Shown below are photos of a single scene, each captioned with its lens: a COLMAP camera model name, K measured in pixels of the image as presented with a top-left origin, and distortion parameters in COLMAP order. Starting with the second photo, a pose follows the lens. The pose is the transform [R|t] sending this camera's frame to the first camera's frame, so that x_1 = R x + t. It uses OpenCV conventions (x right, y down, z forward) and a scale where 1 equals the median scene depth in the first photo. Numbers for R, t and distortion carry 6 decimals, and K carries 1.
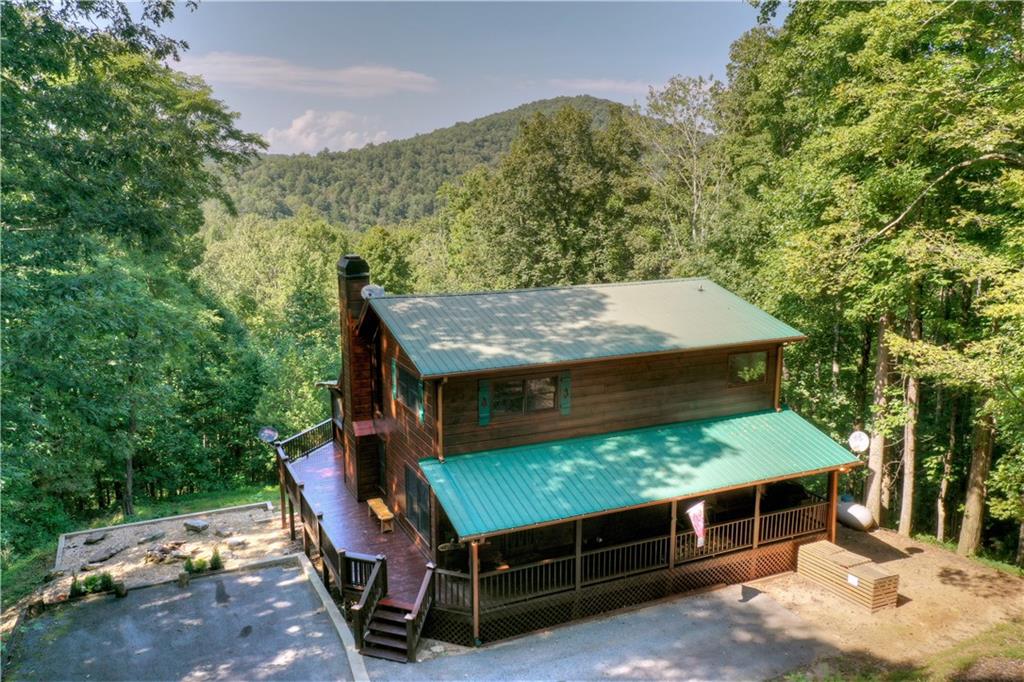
lens RADIAL K [[818.8, 0, 509.0], [0, 818.8, 338.3], [0, 0, 1]] dist [0.020925, 0.003645]
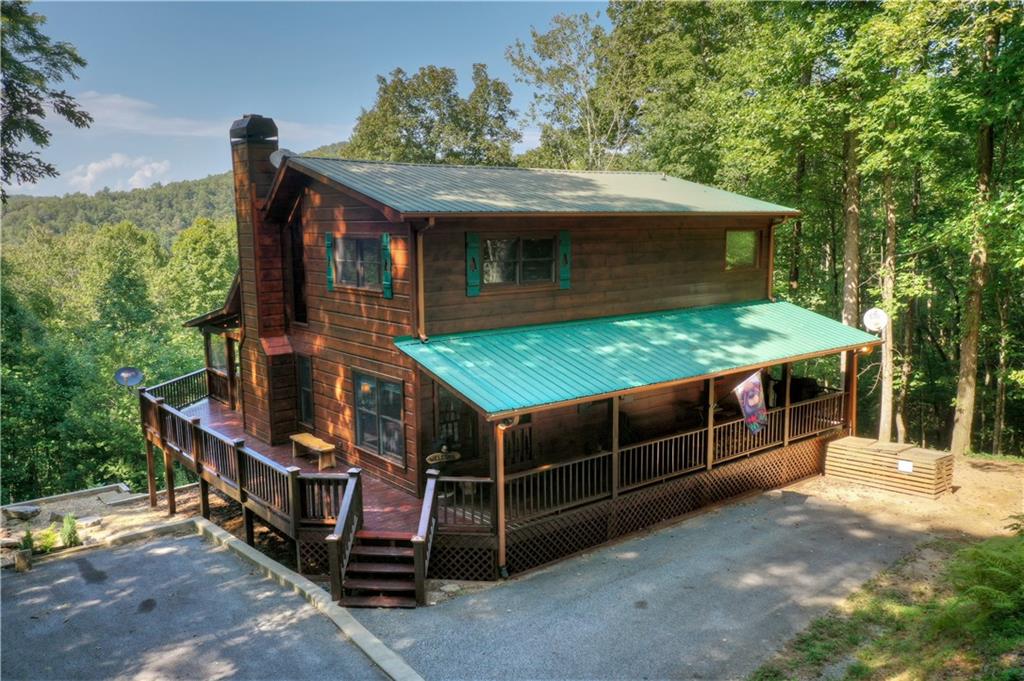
lens RADIAL K [[819.1, 0, 512.0], [0, 819.1, 340.5], [0, 0, 1]] dist [0.015542, 0.012327]
pose [[0.971000, -0.044233, 0.234952, -0.161037], [0.056180, 0.997433, -0.044398, 0.168673], [-0.232385, 0.056310, 0.970992, 0.246436]]
